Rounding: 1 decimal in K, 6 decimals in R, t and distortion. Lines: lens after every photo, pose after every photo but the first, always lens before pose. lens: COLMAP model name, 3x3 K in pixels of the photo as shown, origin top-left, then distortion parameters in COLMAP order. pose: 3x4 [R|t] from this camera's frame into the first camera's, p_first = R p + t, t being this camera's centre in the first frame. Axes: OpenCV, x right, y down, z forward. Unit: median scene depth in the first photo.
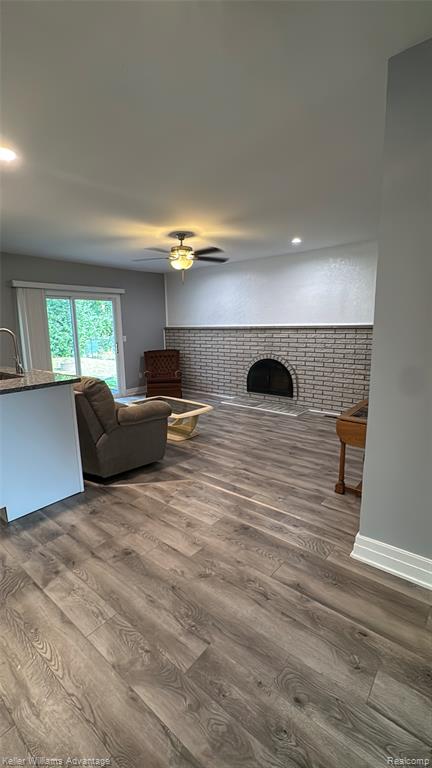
lens RADIAL K [[337.2, 0, 215.3], [0, 337.2, 386.1], [0, 0, 1]] dist [0.004866, 0.000092]
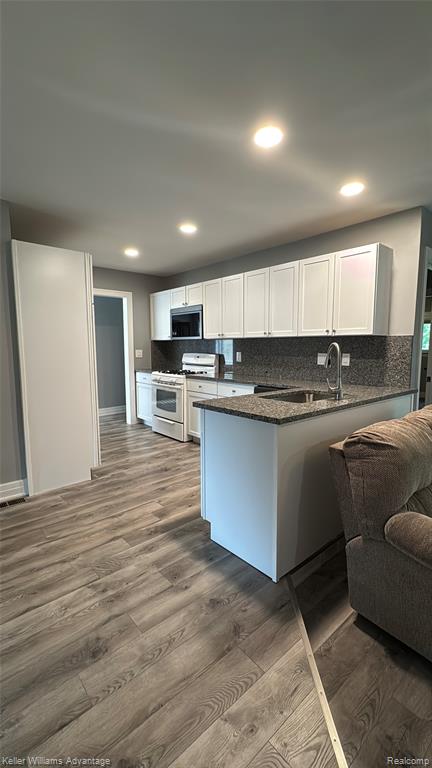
lens RADIAL K [[337.2, 0, 216.4], [0, 337.2, 383.3], [0, 0, 1]] dist [0.004866, 0.000092]
pose [[-0.153025, 0.129278, -0.979730, 0.243246], [-0.180688, 0.971033, 0.156352, -0.164102], [0.971563, 0.200951, -0.125234, 0.889981]]
